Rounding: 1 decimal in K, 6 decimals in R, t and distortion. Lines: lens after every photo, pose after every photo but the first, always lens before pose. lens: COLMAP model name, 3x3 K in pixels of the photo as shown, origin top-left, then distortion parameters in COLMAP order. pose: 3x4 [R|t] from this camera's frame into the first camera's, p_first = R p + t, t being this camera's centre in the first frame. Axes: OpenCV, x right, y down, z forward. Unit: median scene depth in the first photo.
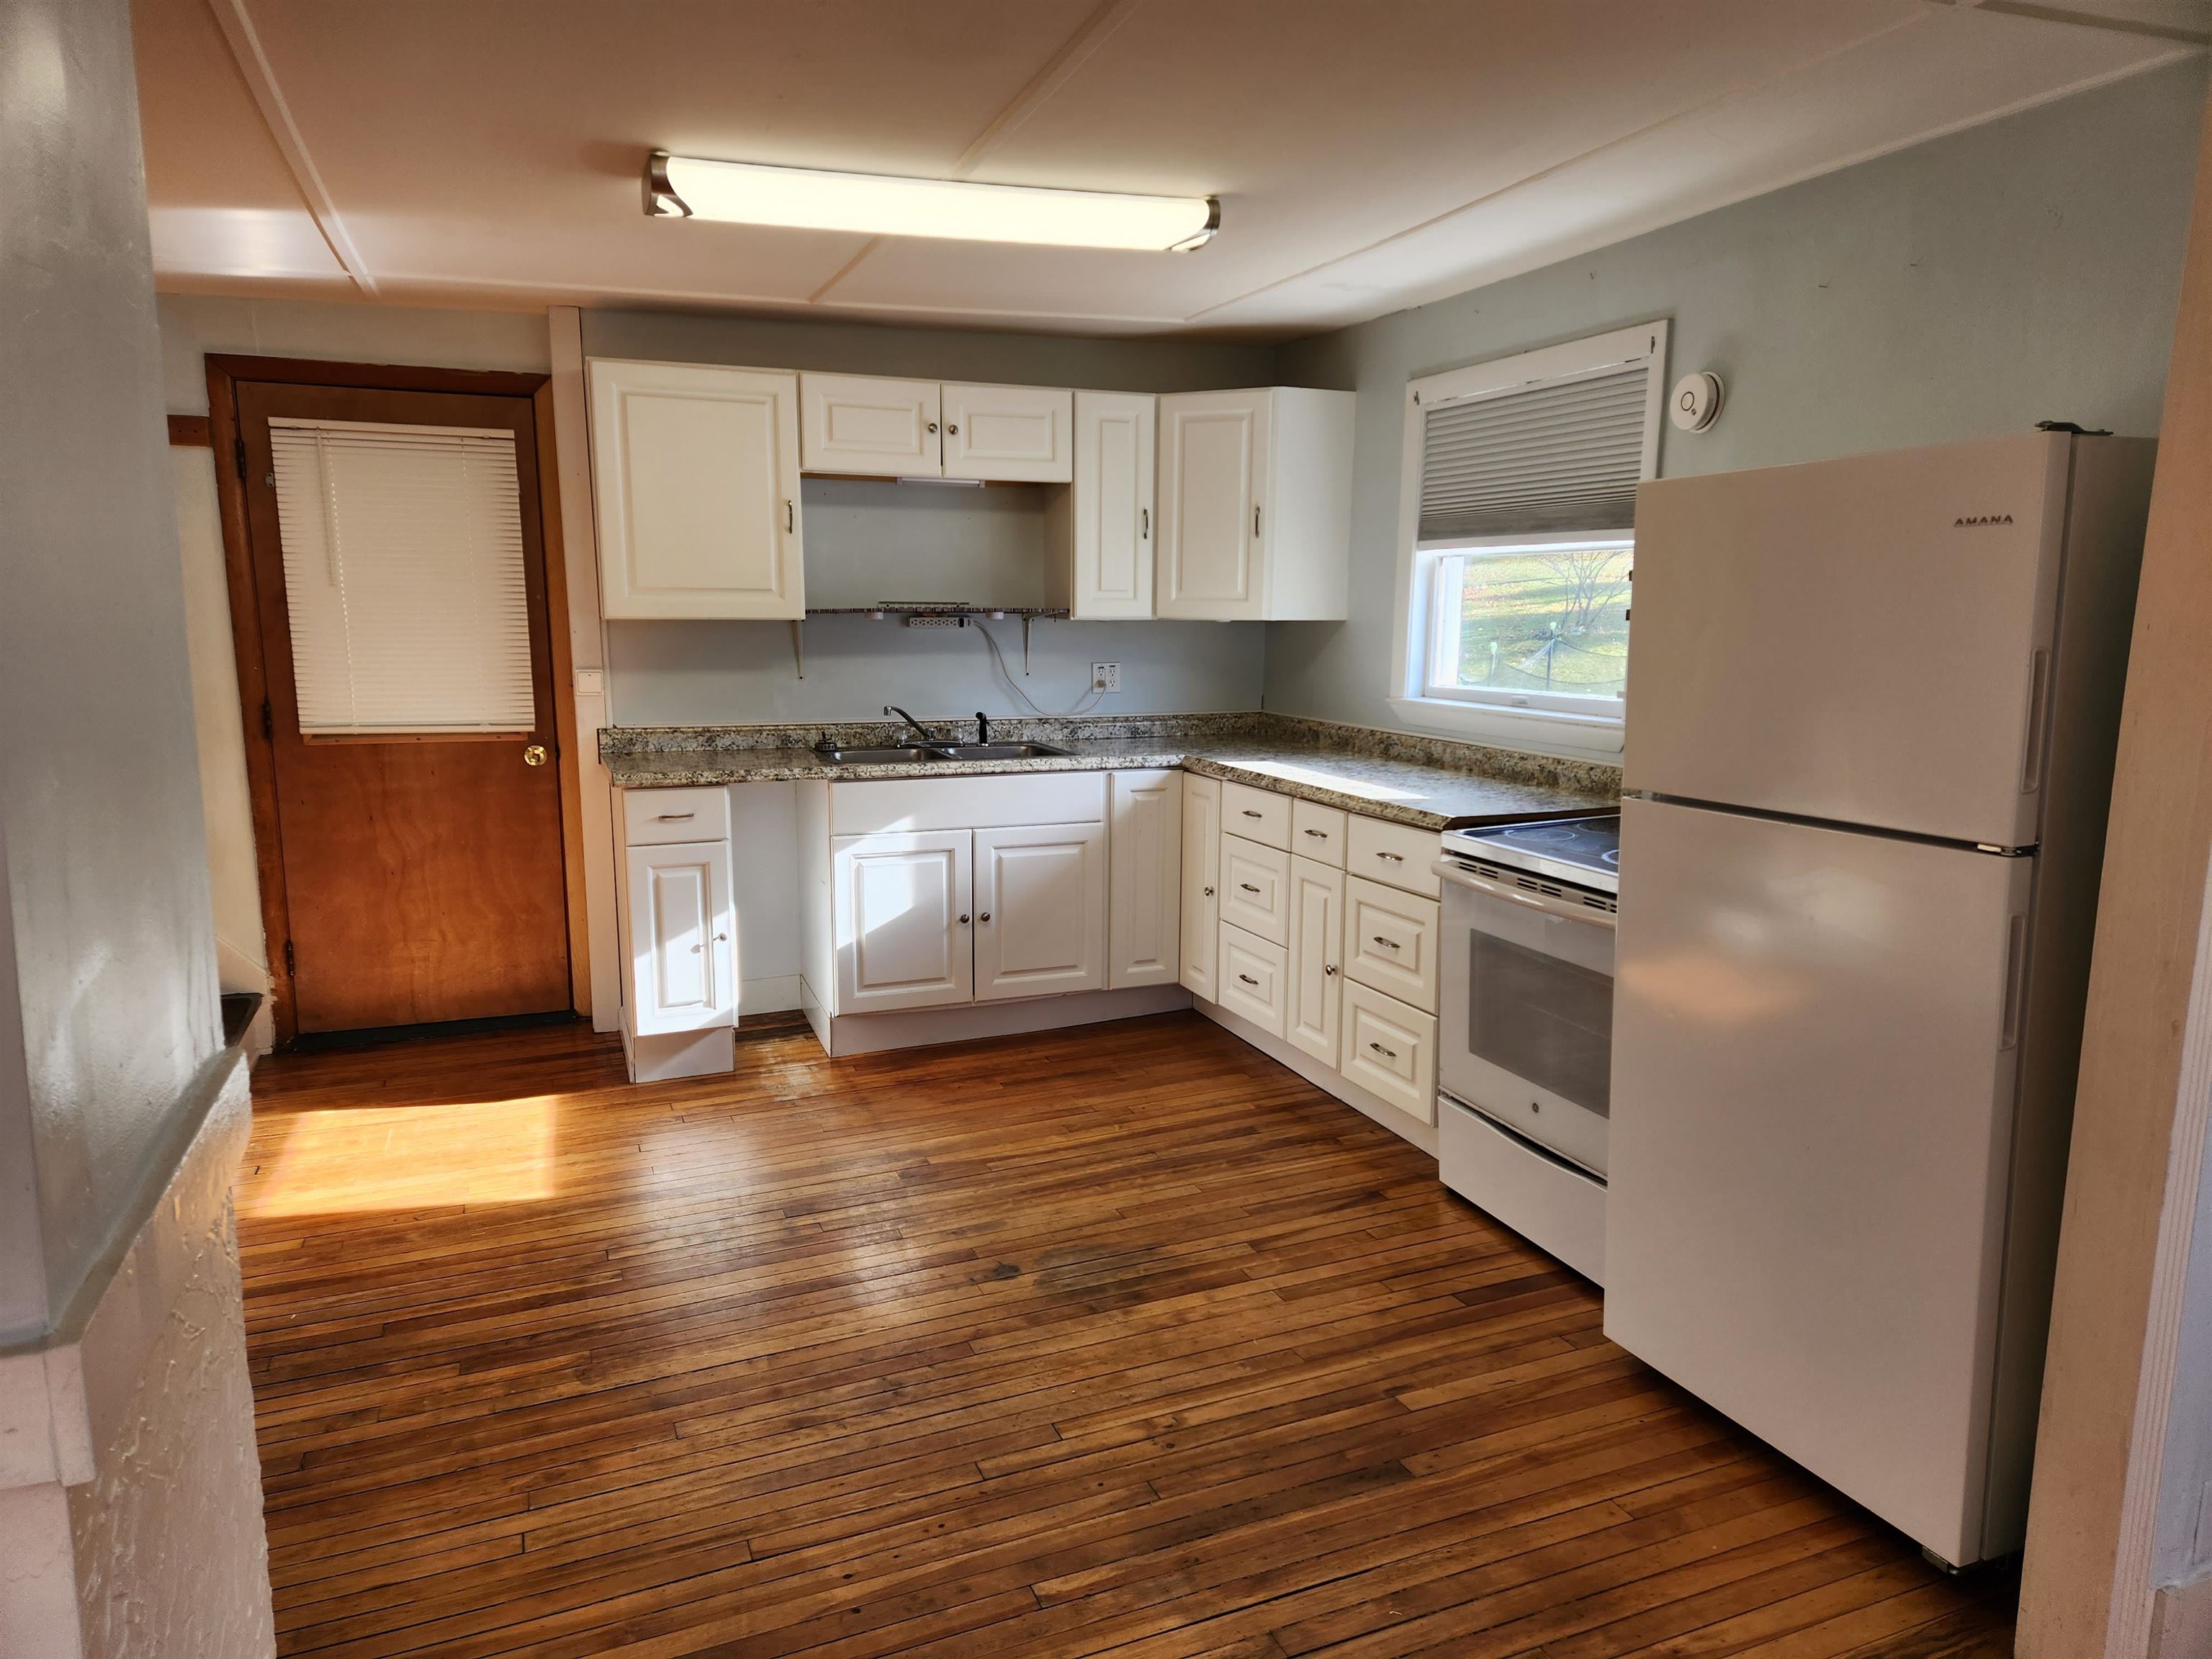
lens RADIAL K [[1460.2, 0, 1104.2], [0, 1460.2, 839.1], [0, 0, 1]] dist [0.099431, -0.080563]
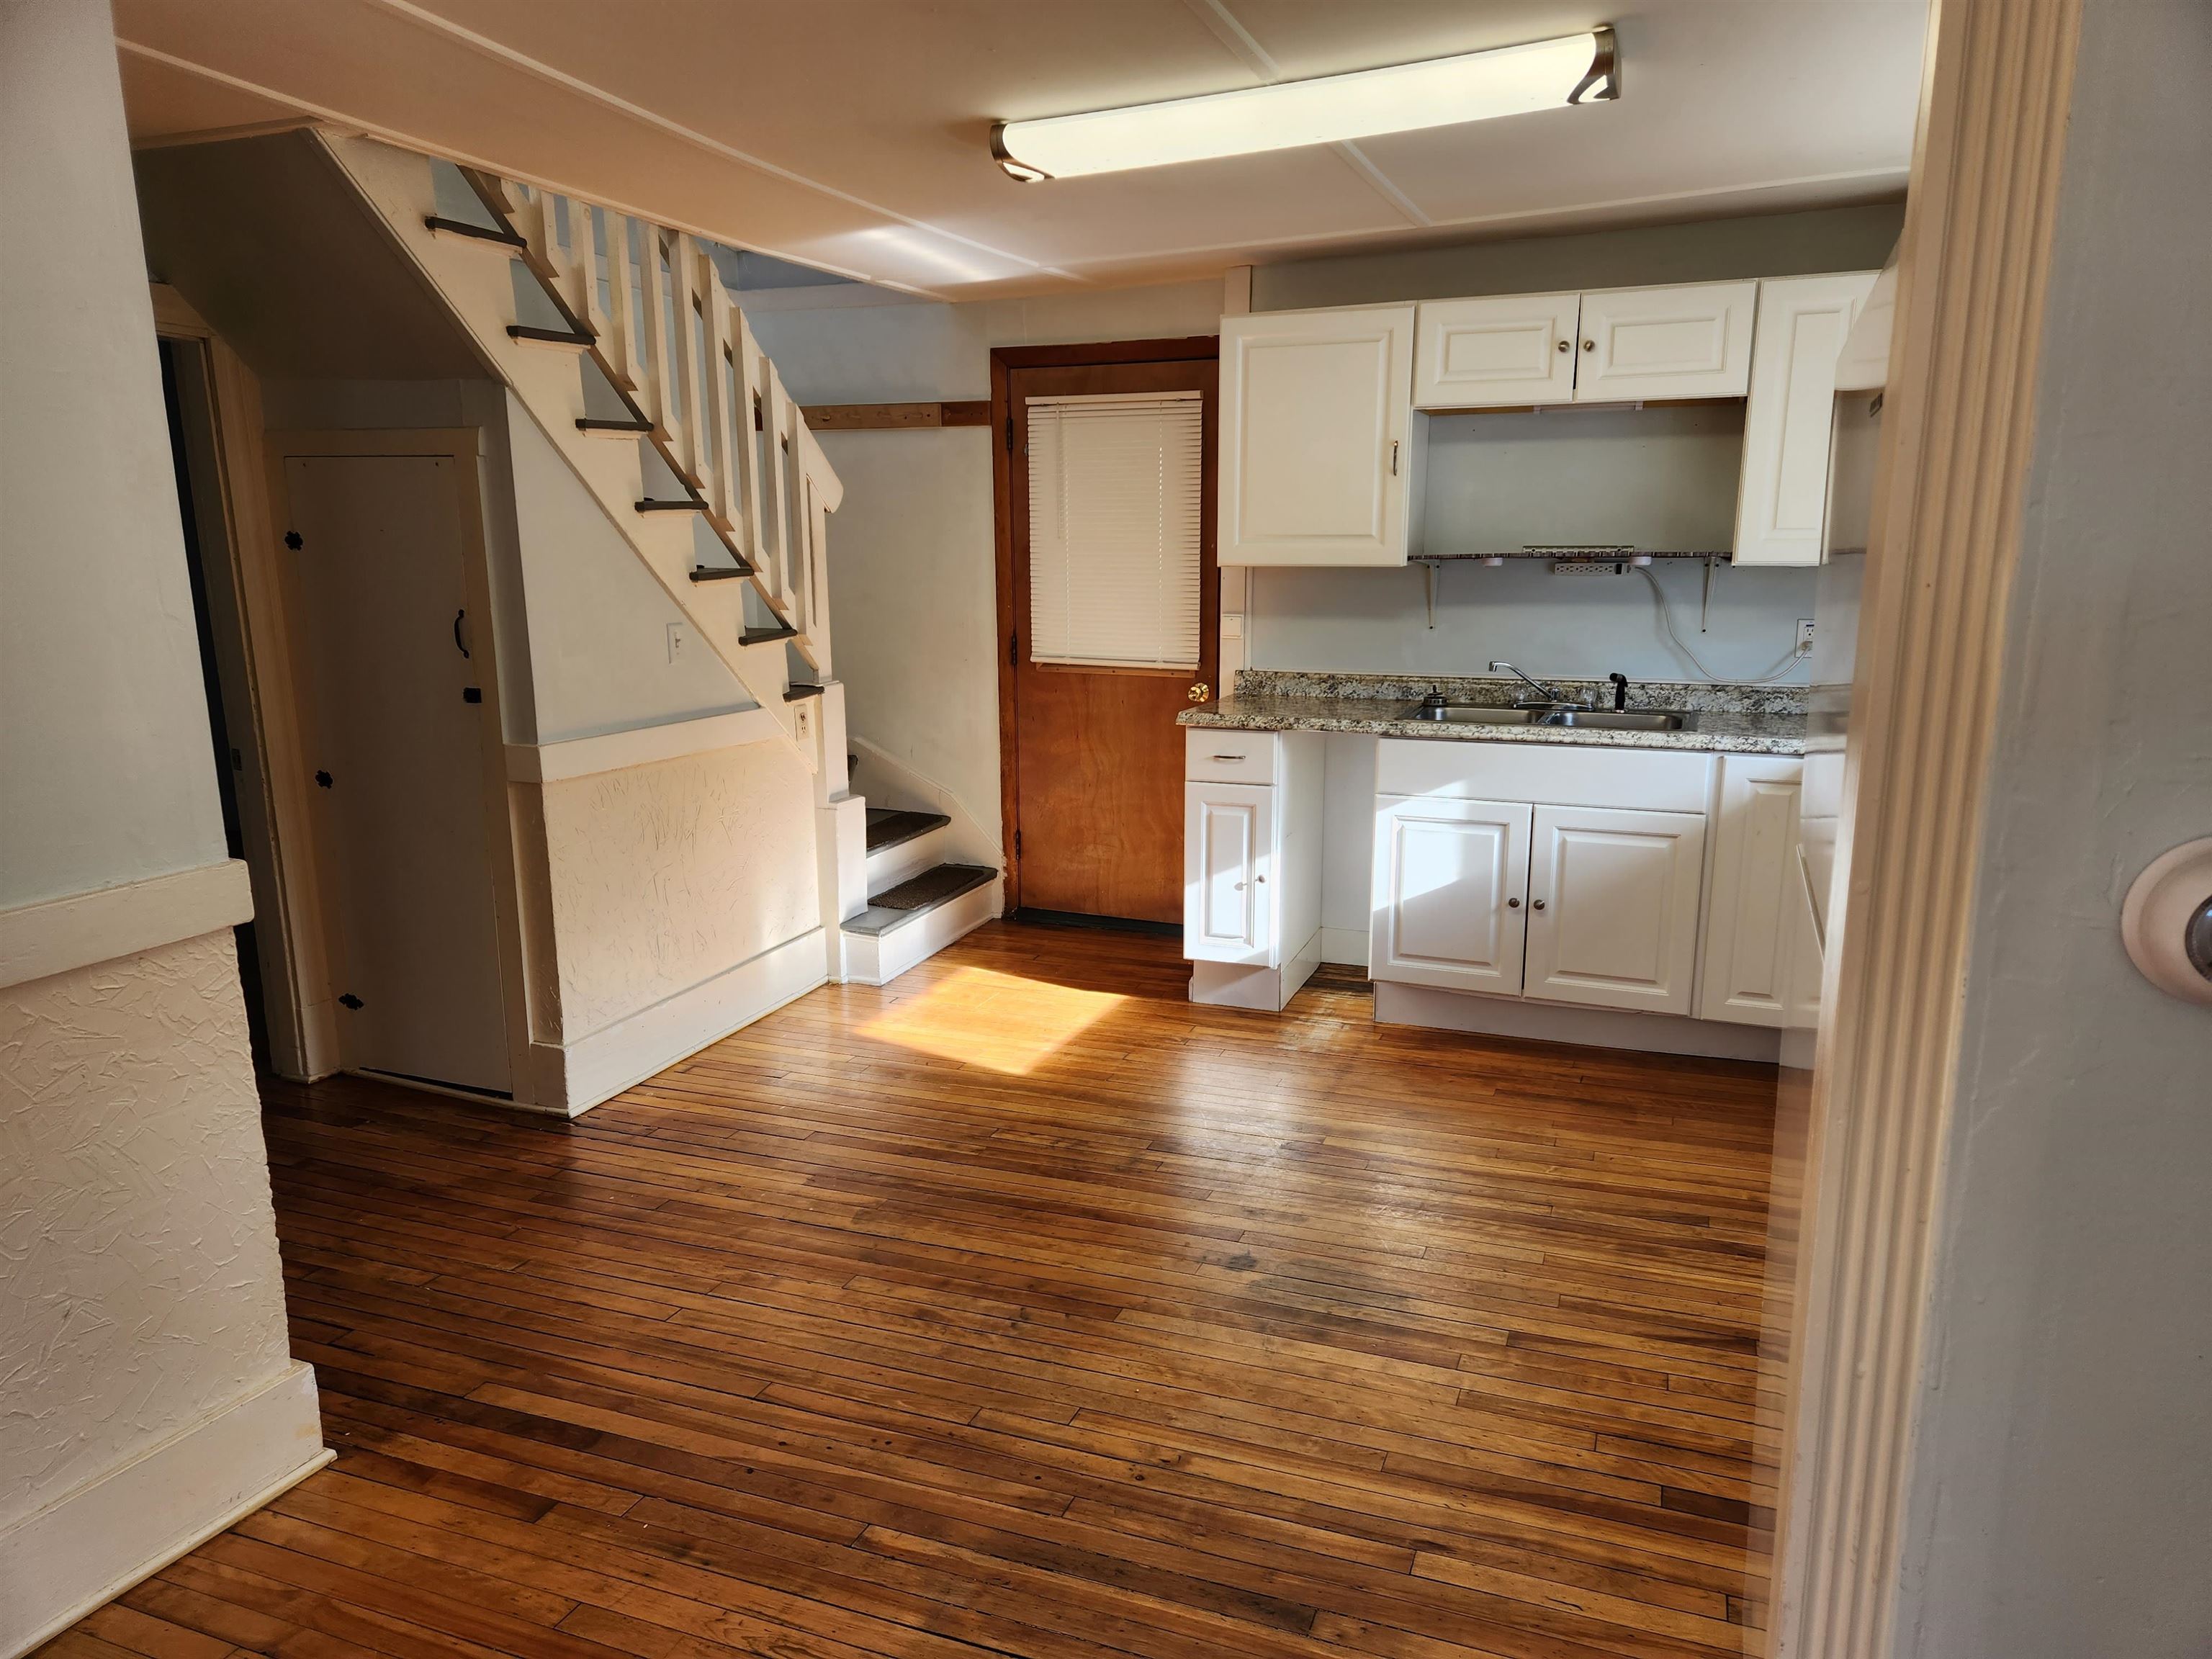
lens RADIAL K [[1460.2, 0, 1104.2], [0, 1460.2, 839.1], [0, 0, 1]] dist [0.099431, -0.080563]
pose [[0.727779, 0.133641, -0.672665, 0.329642], [-0.109597, 0.990888, 0.078287, -0.027630], [0.676998, 0.016746, 0.735794, 0.170762]]
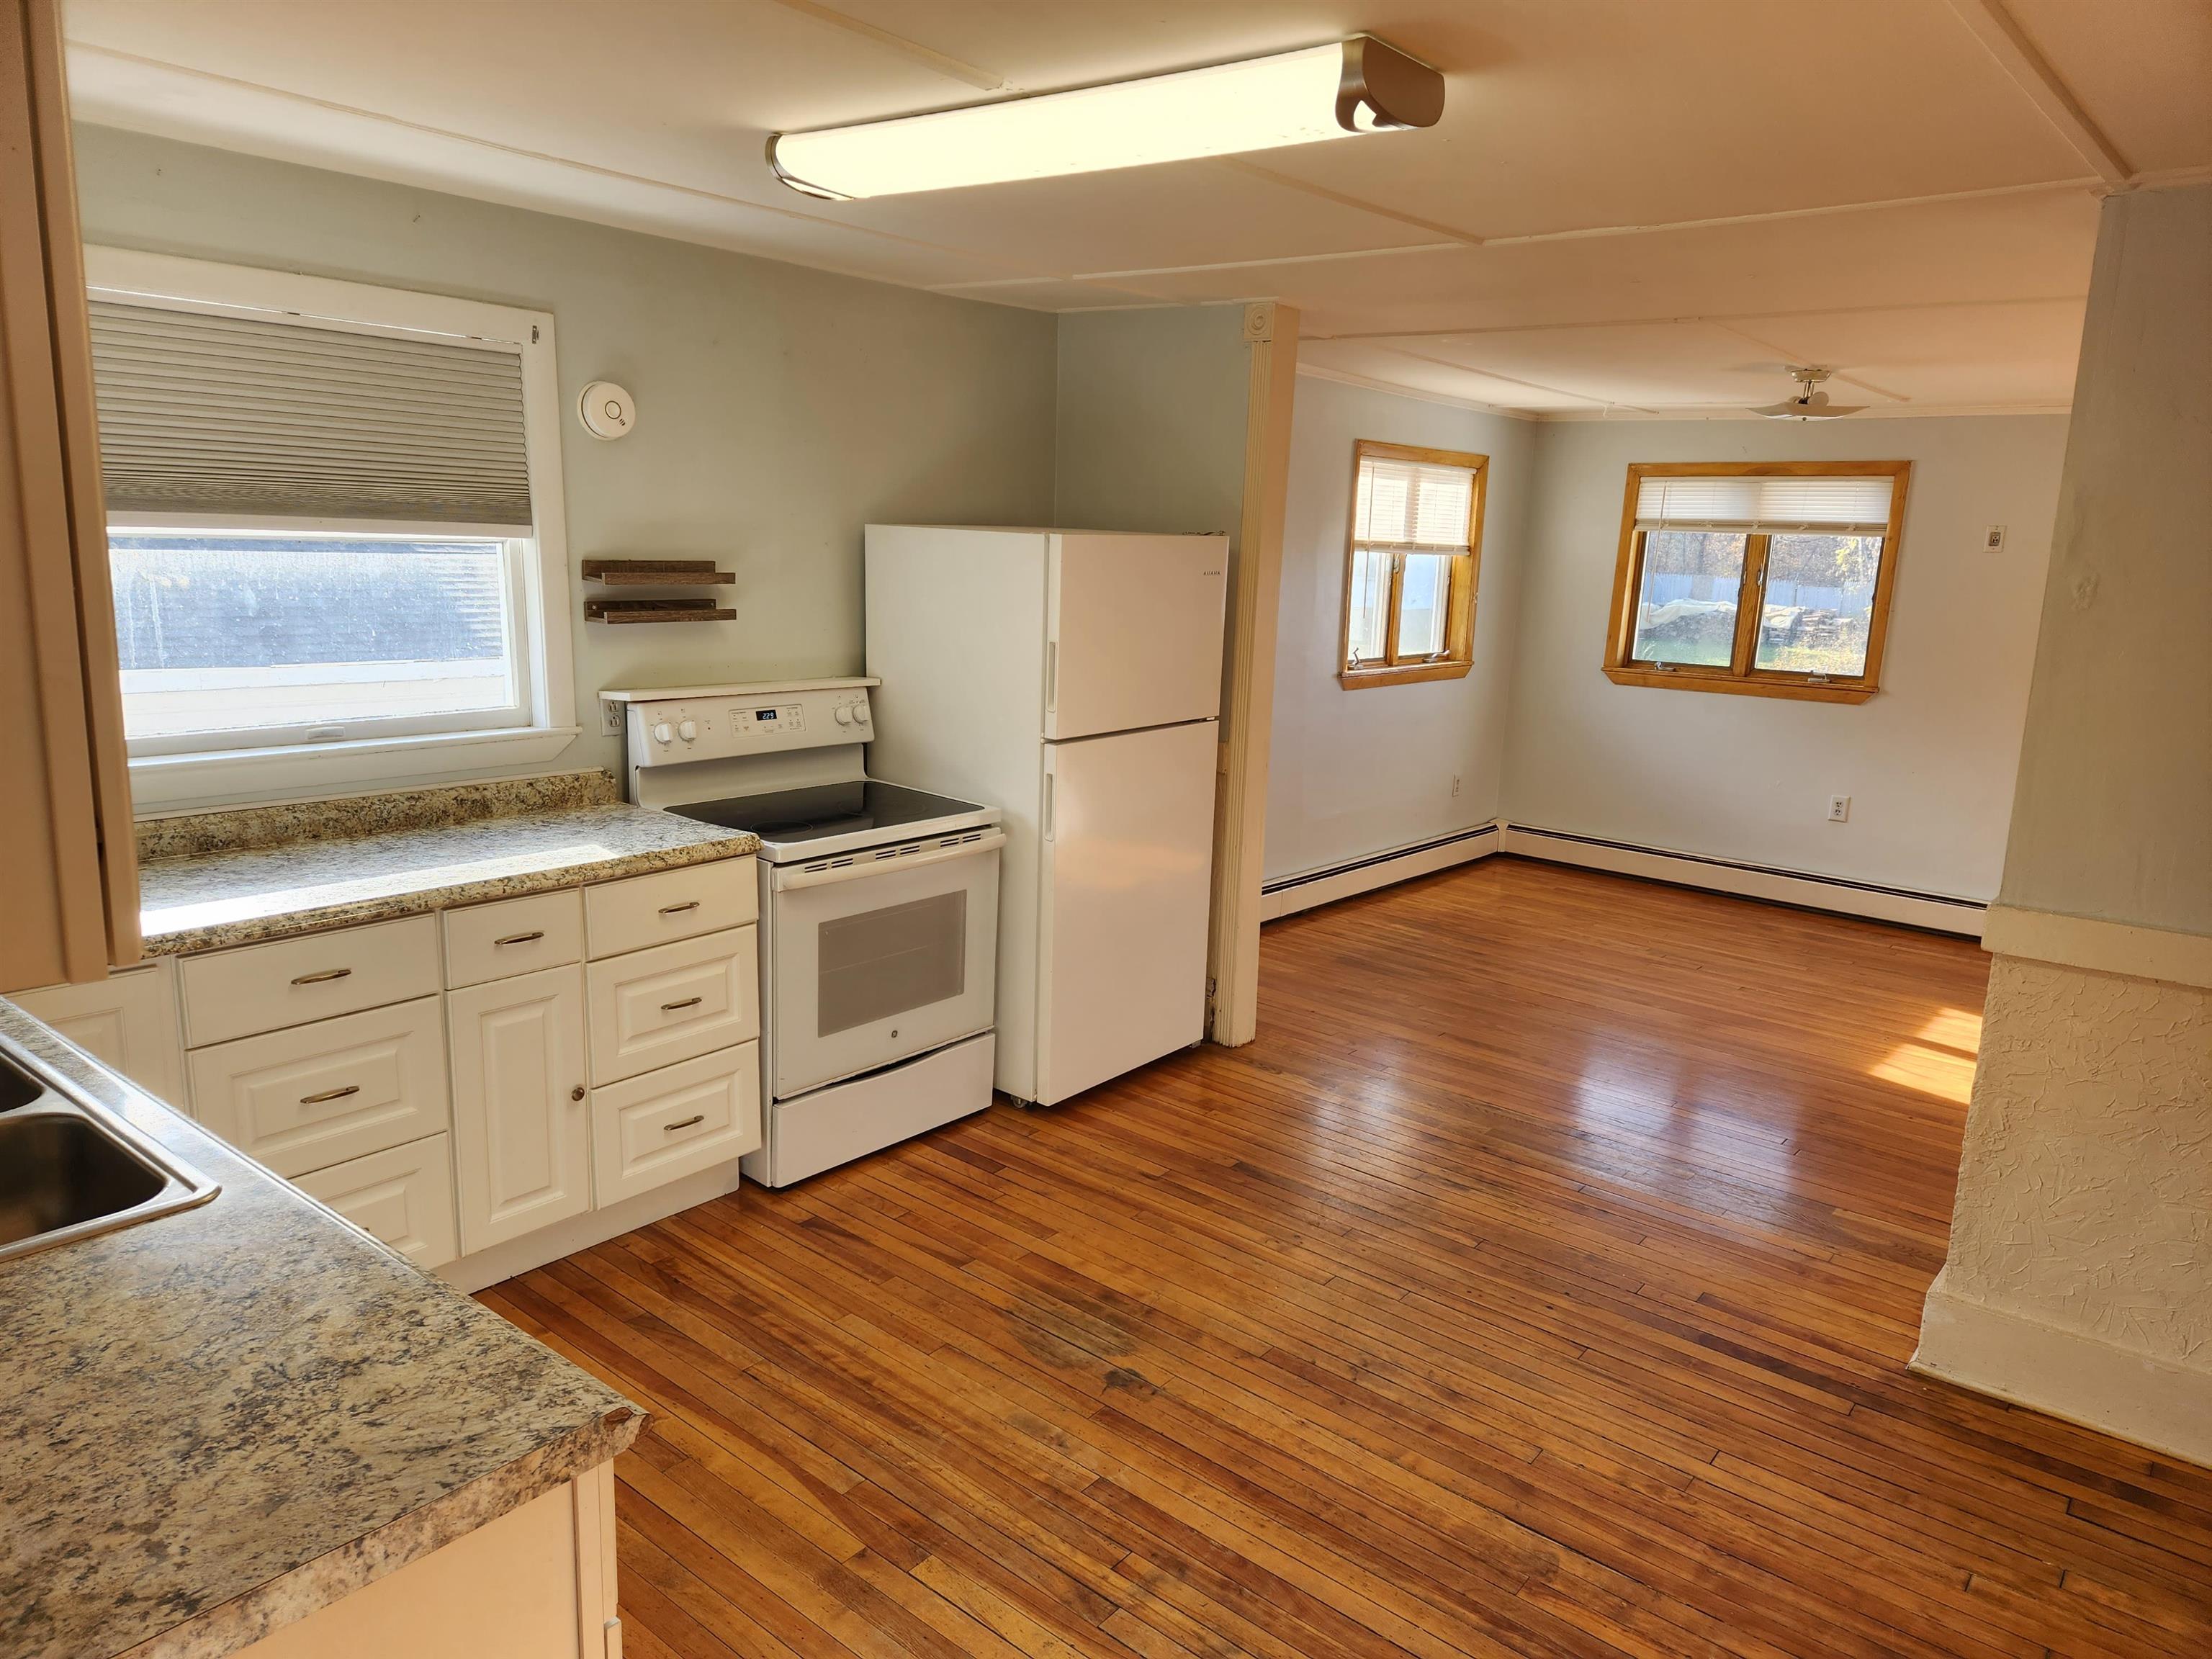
lens RADIAL K [[1502.3, 0, 1103.5], [0, 1502.3, 852.2], [0, 0, 1]] dist [0.103056, -0.094765]
pose [[-0.487515, -0.199195, 0.850088, -0.564548], [0.110683, 0.951673, 0.286474, -0.204946], [-0.866071, 0.233750, -0.441908, 0.952989]]
